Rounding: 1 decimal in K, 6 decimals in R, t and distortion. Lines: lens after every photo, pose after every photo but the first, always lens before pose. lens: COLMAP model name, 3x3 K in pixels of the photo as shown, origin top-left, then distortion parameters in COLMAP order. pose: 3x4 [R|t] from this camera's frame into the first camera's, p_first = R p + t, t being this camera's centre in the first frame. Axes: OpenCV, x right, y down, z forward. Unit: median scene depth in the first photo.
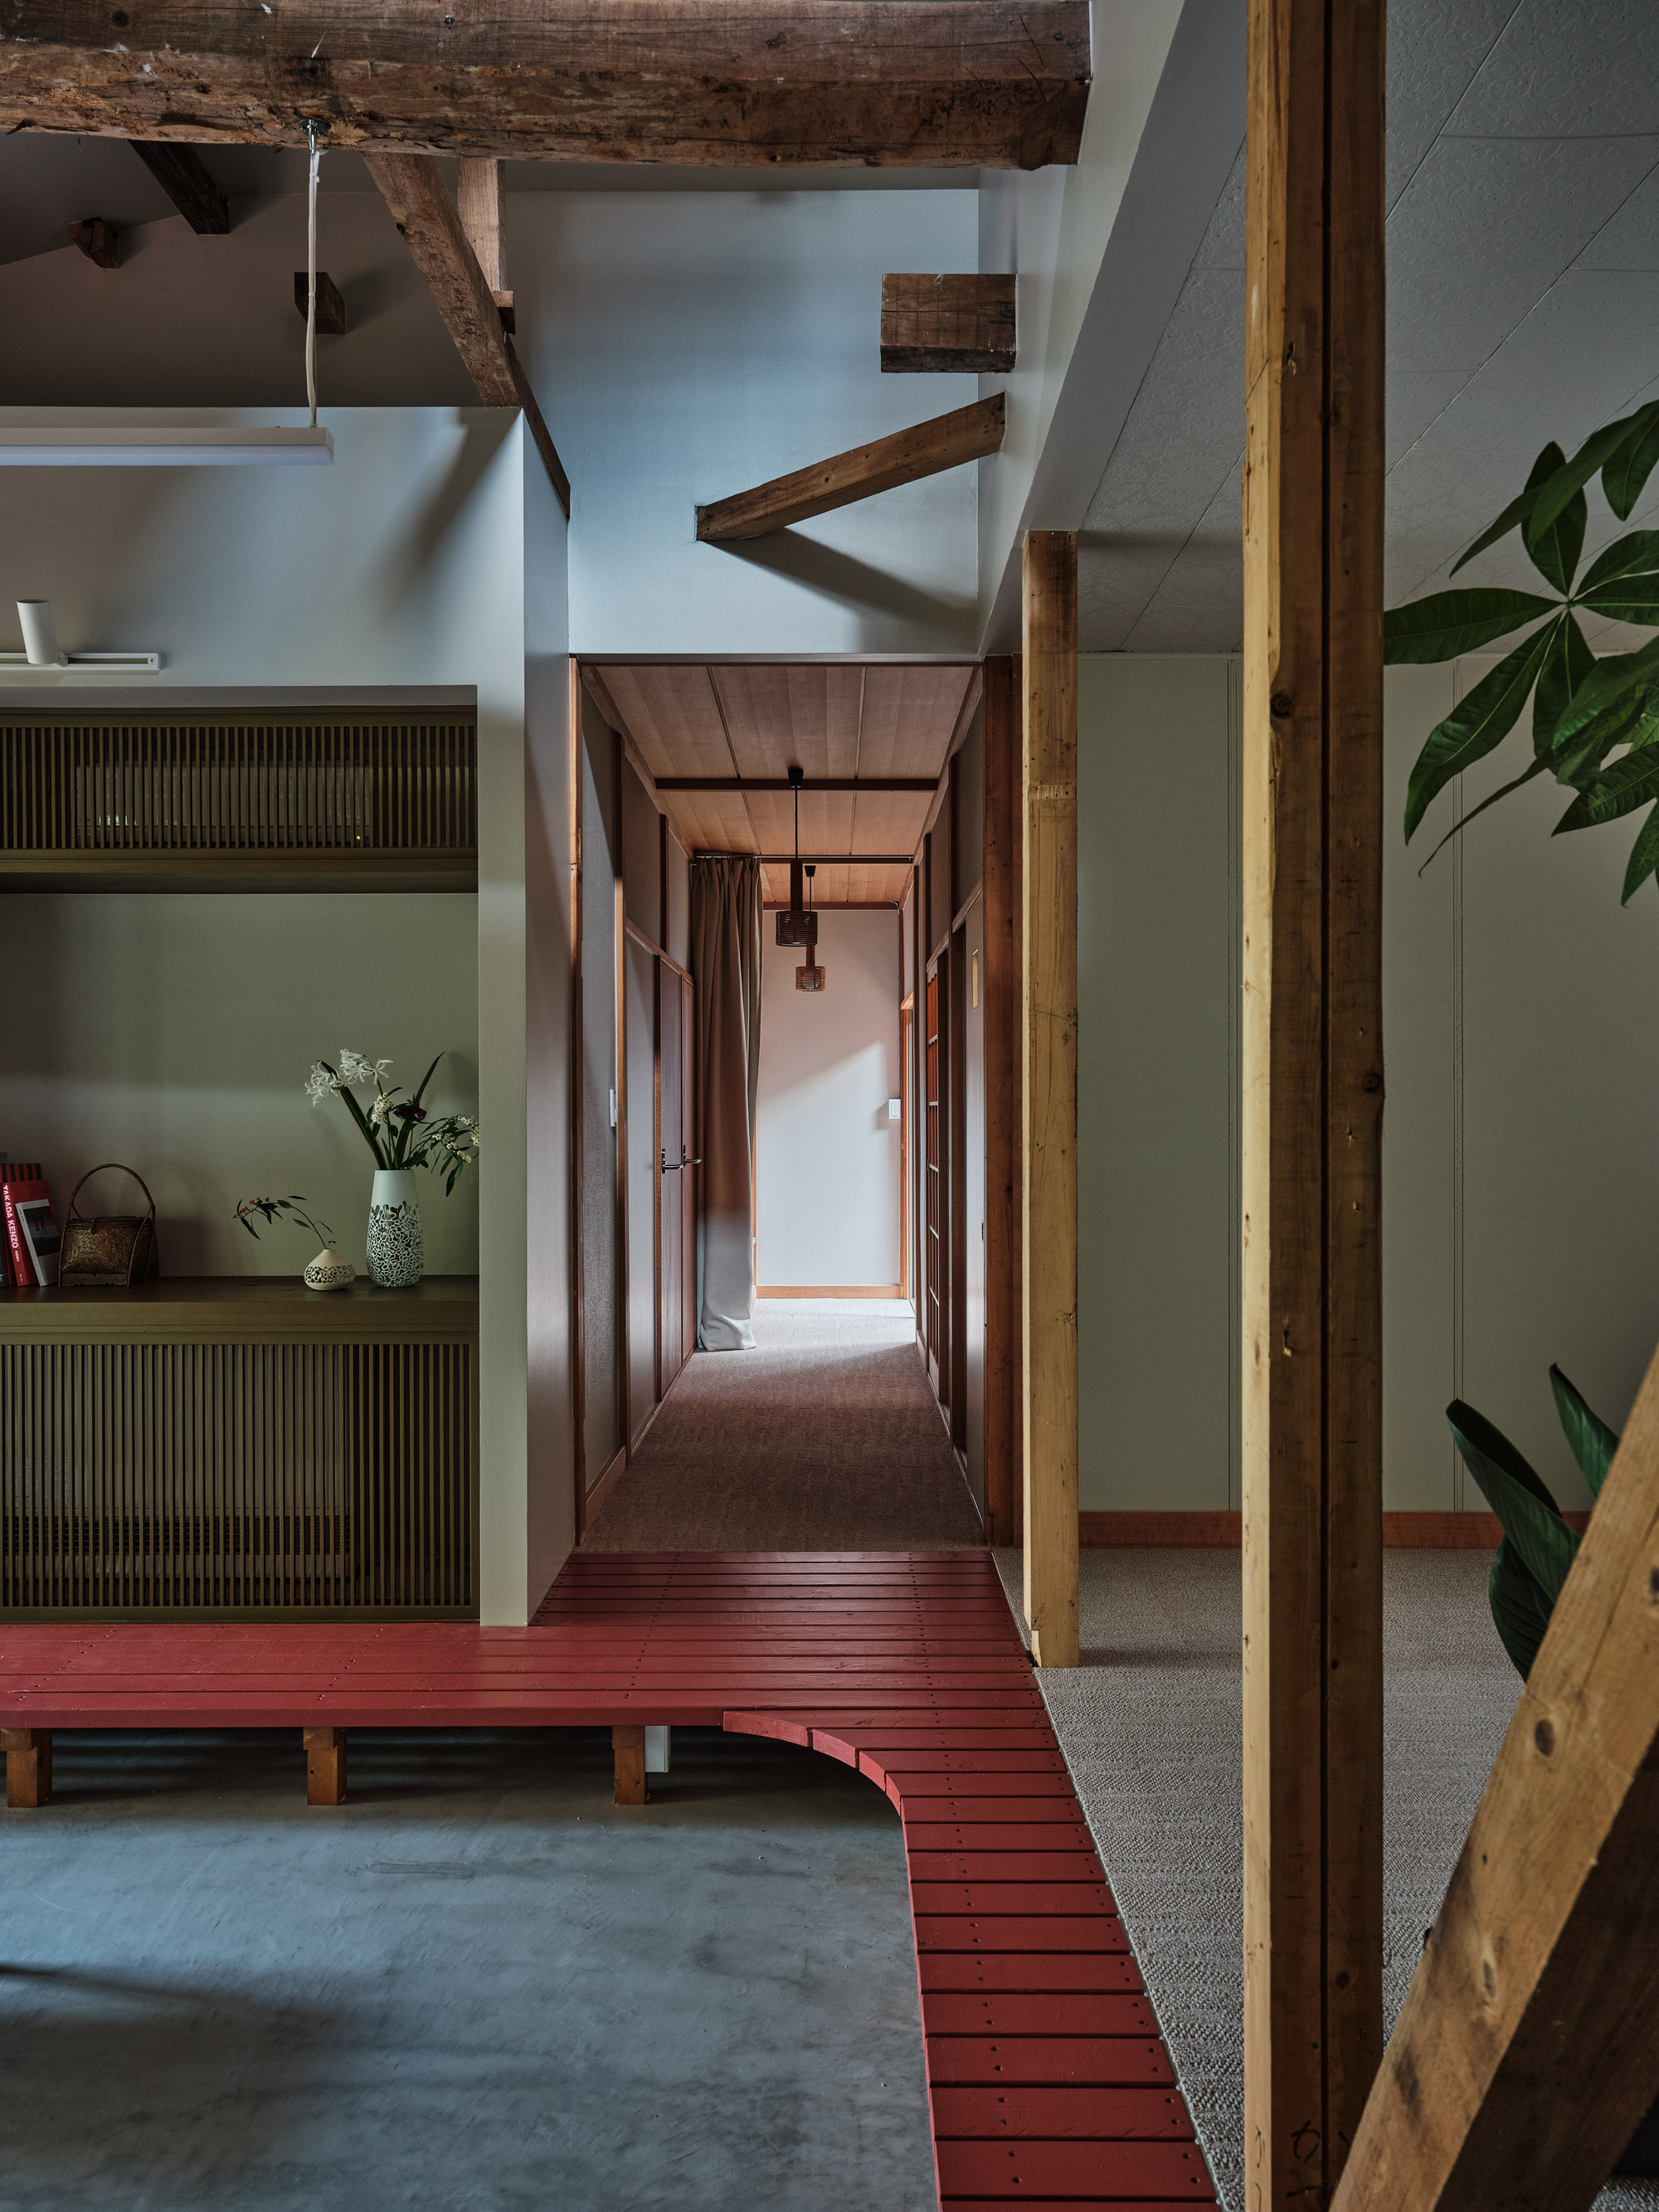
lens RADIAL K [[1533.5, 0, 837.5], [0, 1533.5, 1121.6], [0, 0, 1]] dist [0.001739, -0.000728]
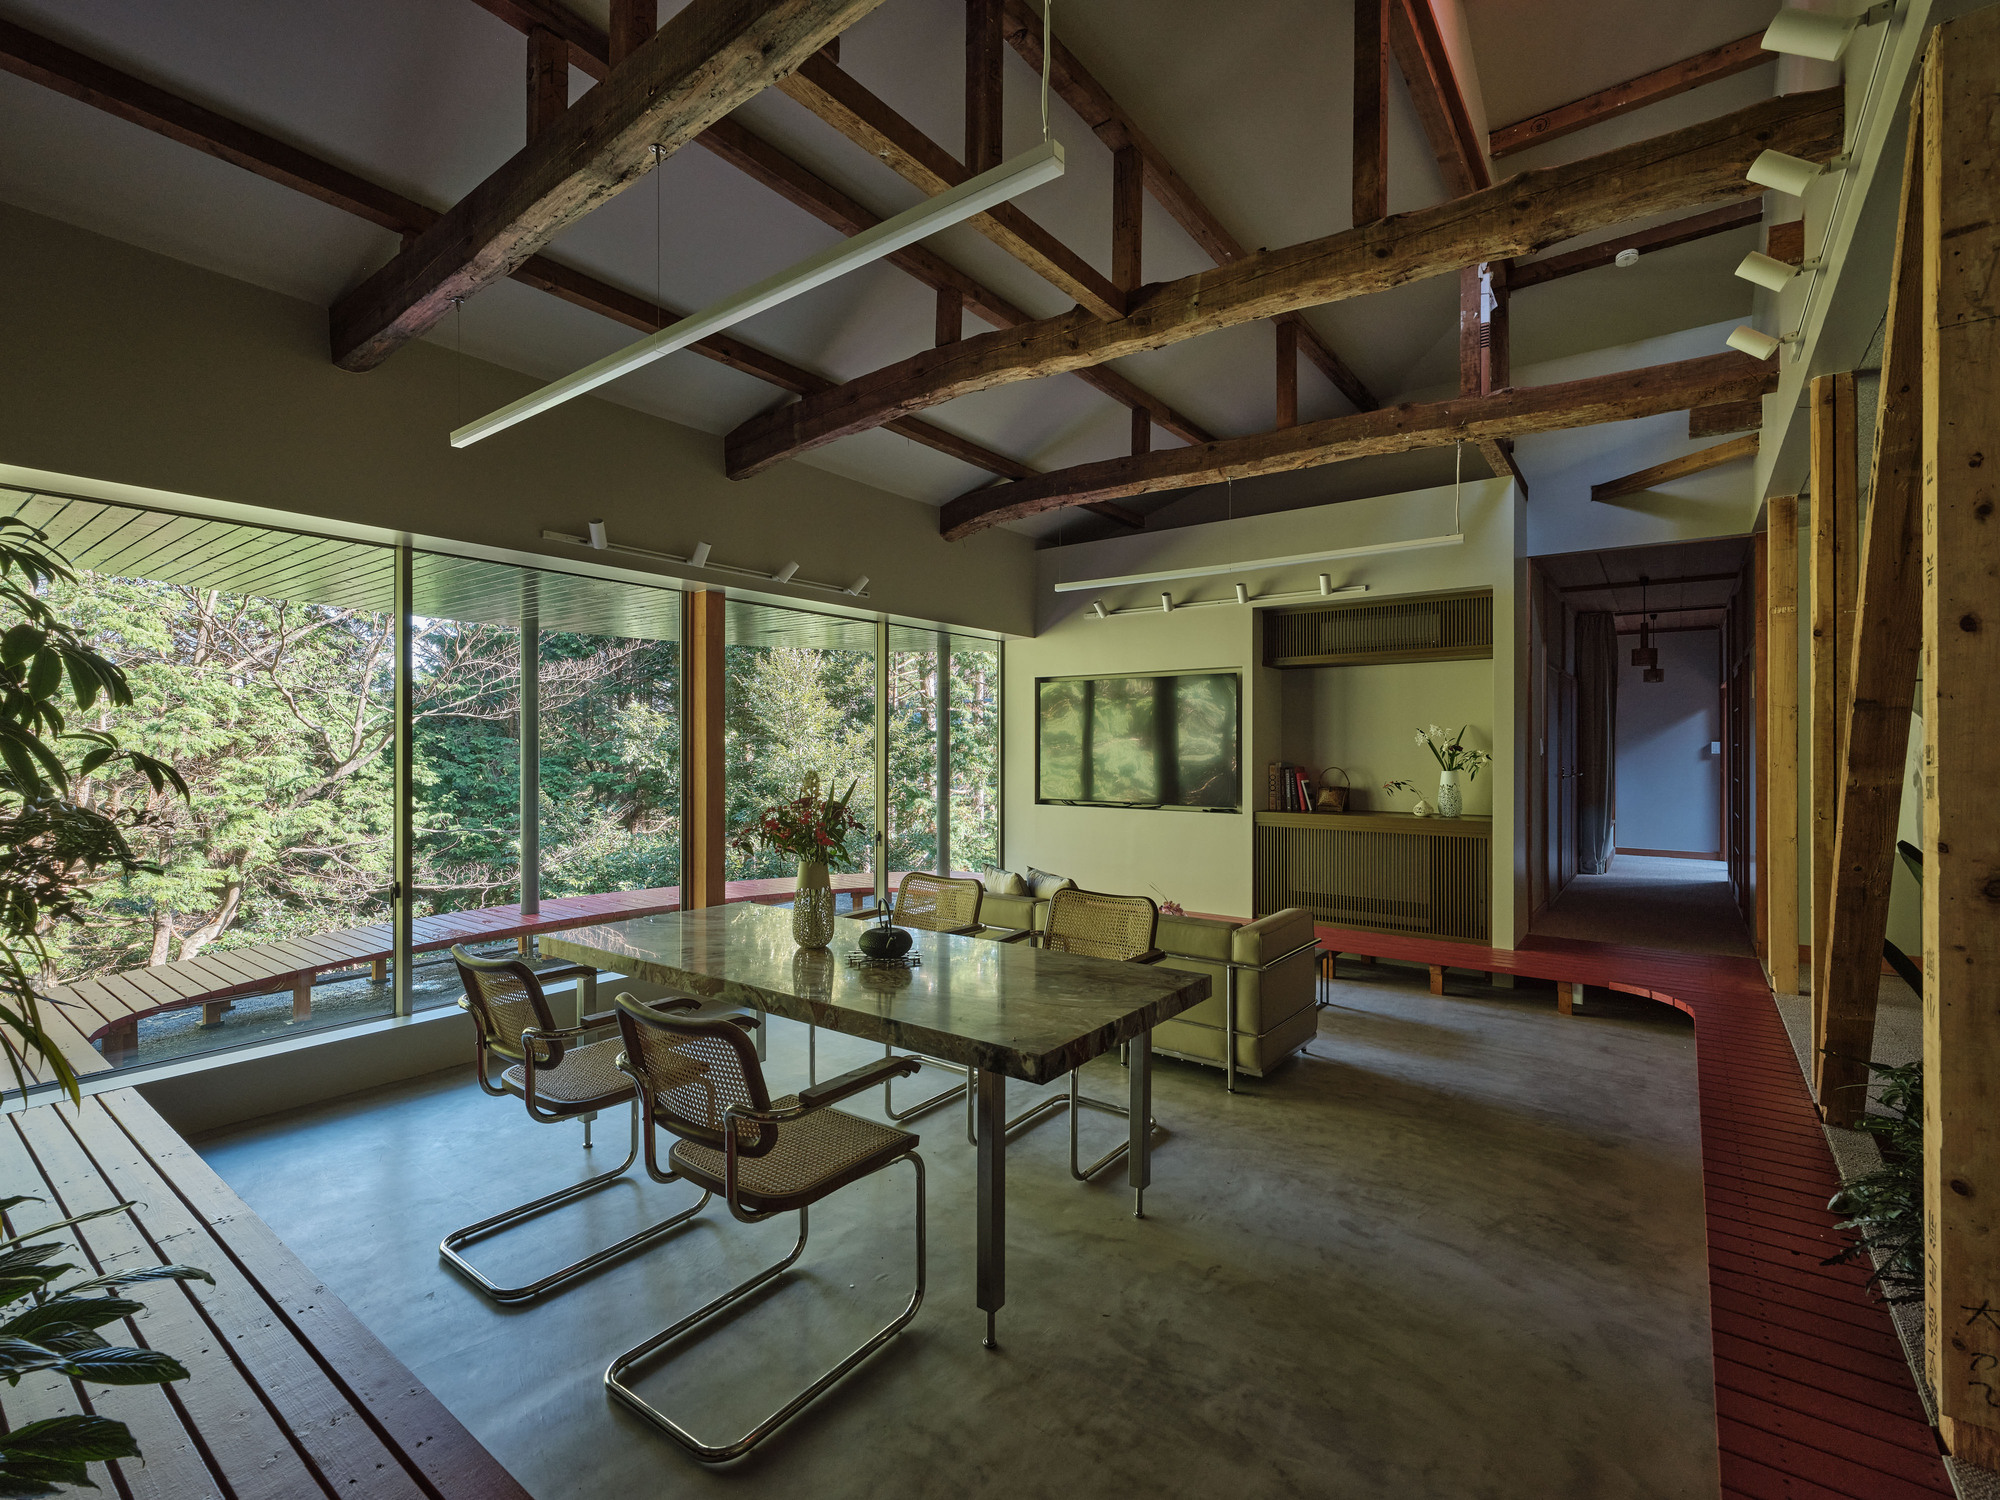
lens RADIAL K [[897.0, 0, 996.8], [0, 897.0, 746.6], [0, 0, 1]] dist [0.006056, -0.002188]
pose [[0.796525, 0.002492, -0.604601, 0.016522], [-0.007391, 0.999957, -0.005614, 0.005165], [0.604561, 0.008940, 0.796509, -0.721131]]
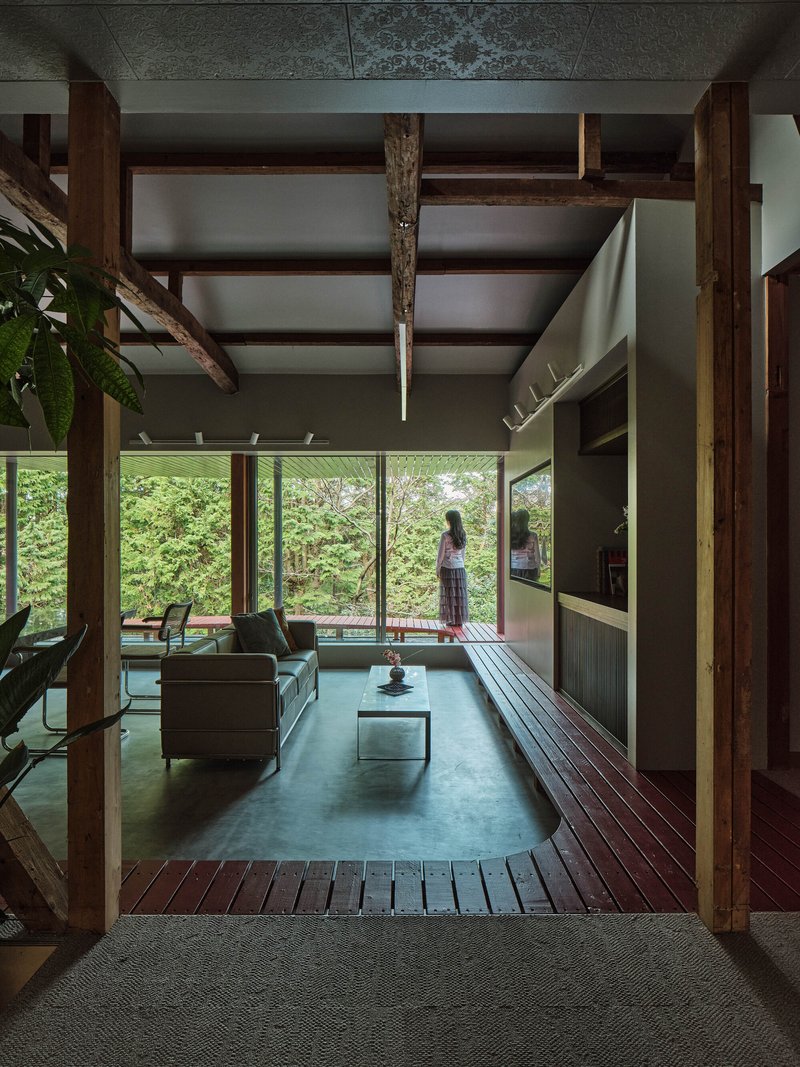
lens RADIAL K [[598.7, 0, 401.2], [0, 598.7, 543.9], [0, 0, 1]] dist [-0.022523, -0.000519]
pose [[-0.002001, 0.003536, -0.999992, 0.621418], [-0.008809, 0.999955, 0.003553, 0.016428], [0.999959, 0.008816, -0.001970, 0.681664]]
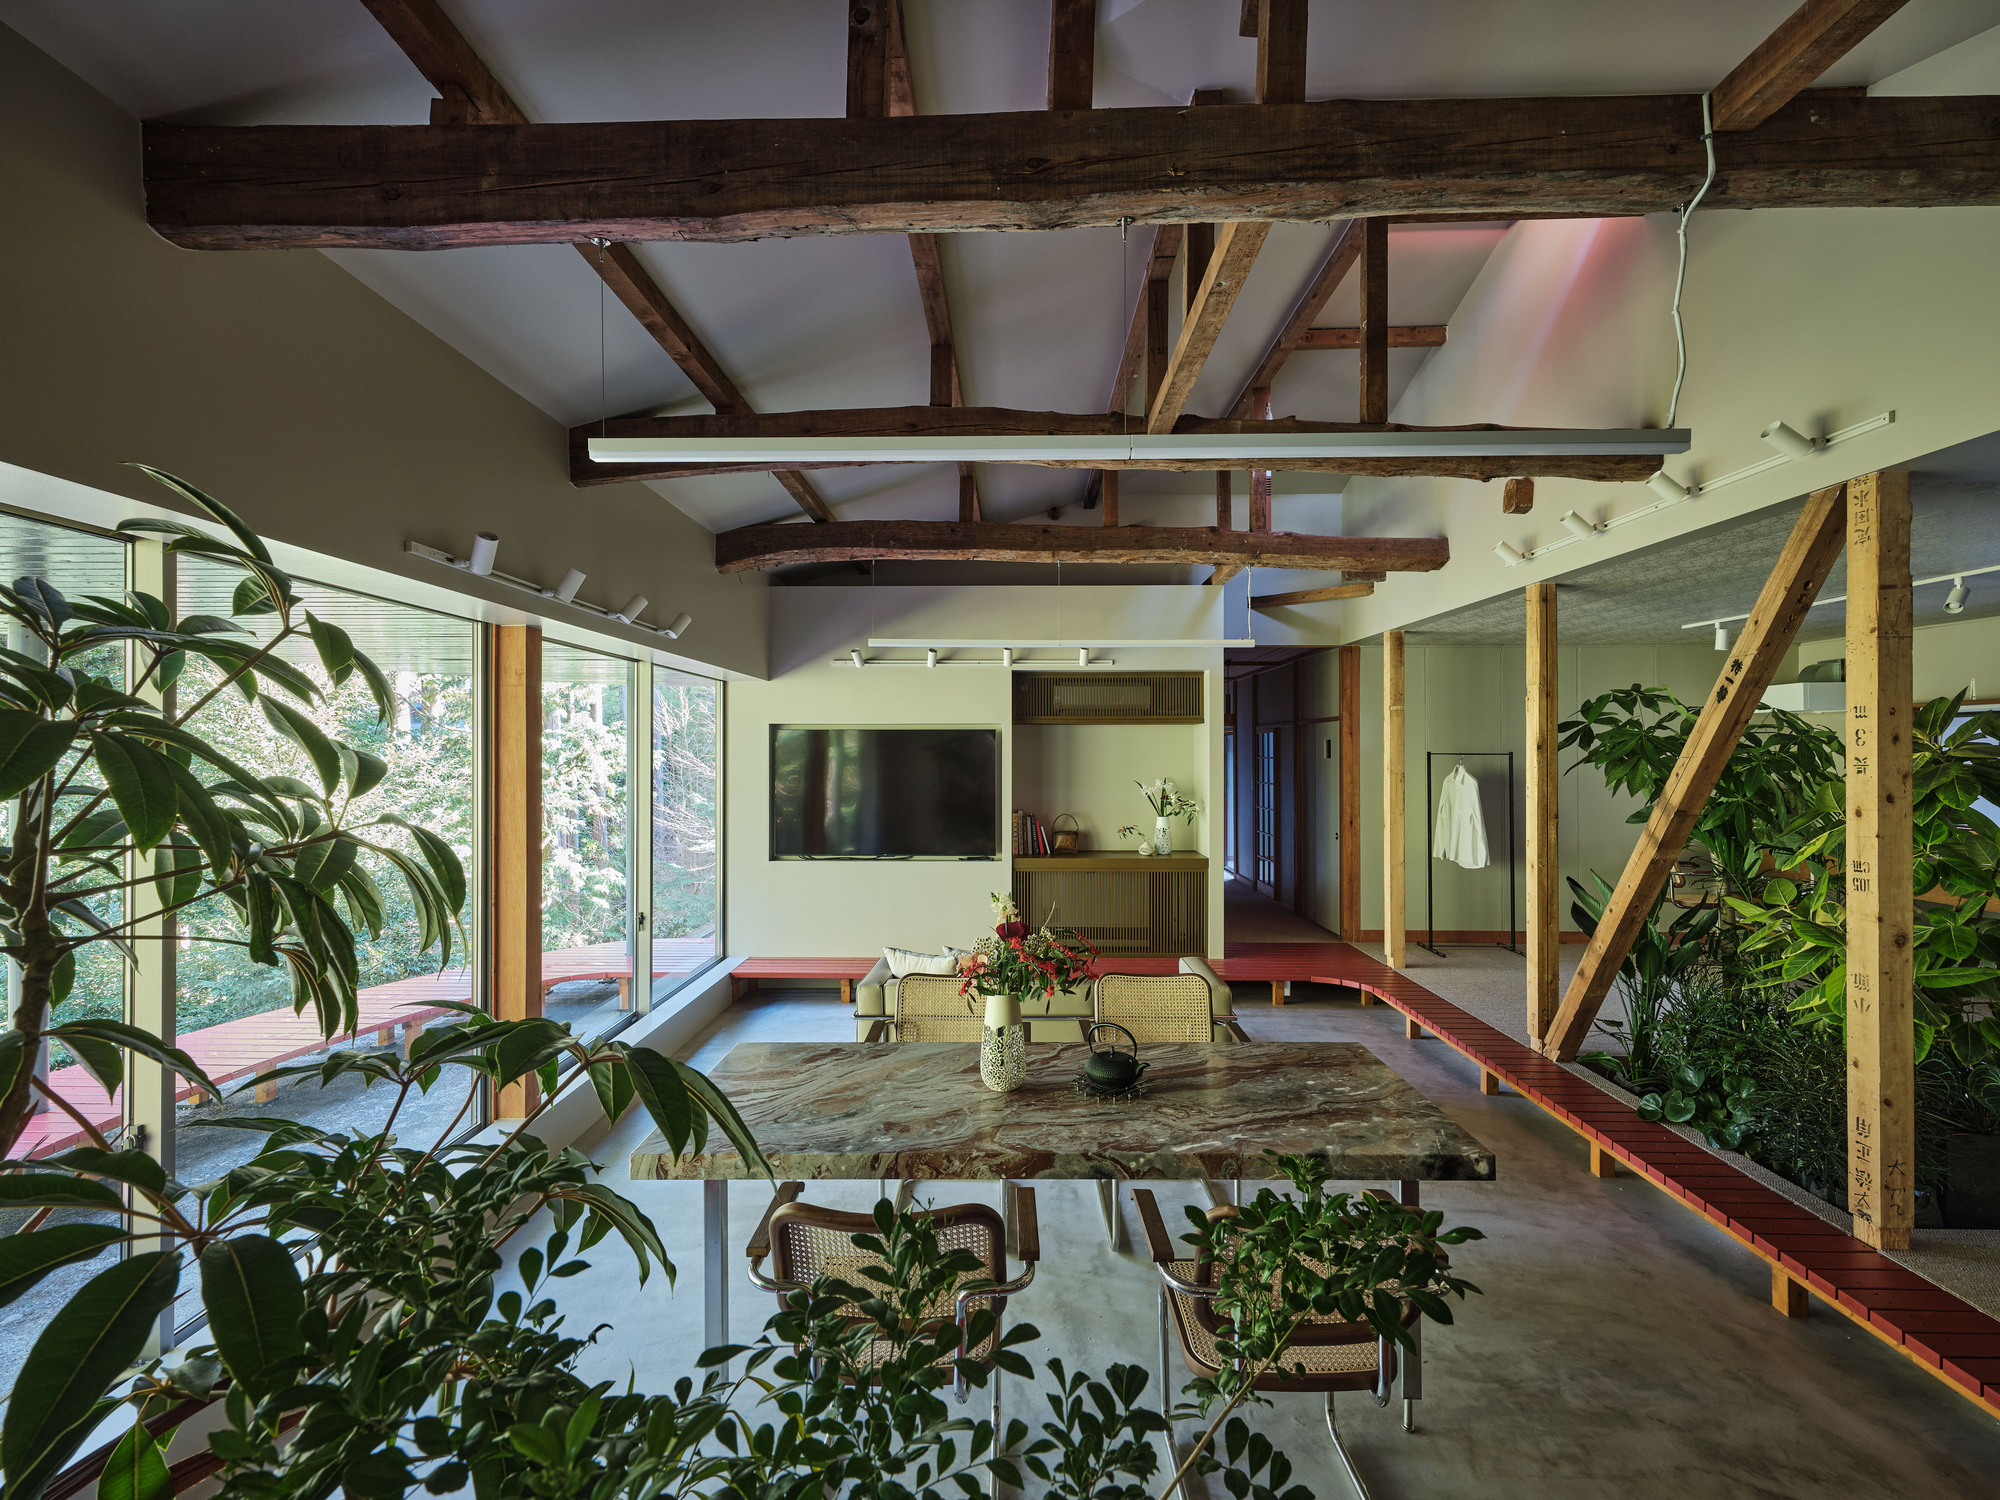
lens RADIAL K [[897.0, 0, 1003.2], [0, 897.0, 748.0], [0, 0, 1]] dist [0.006056, -0.002188]
pose [[0.999839, 0.001733, -0.017855, -0.643608], [-0.001959, 0.999918, -0.012644, -0.092731], [0.017831, 0.012677, 0.999761, -0.919030]]
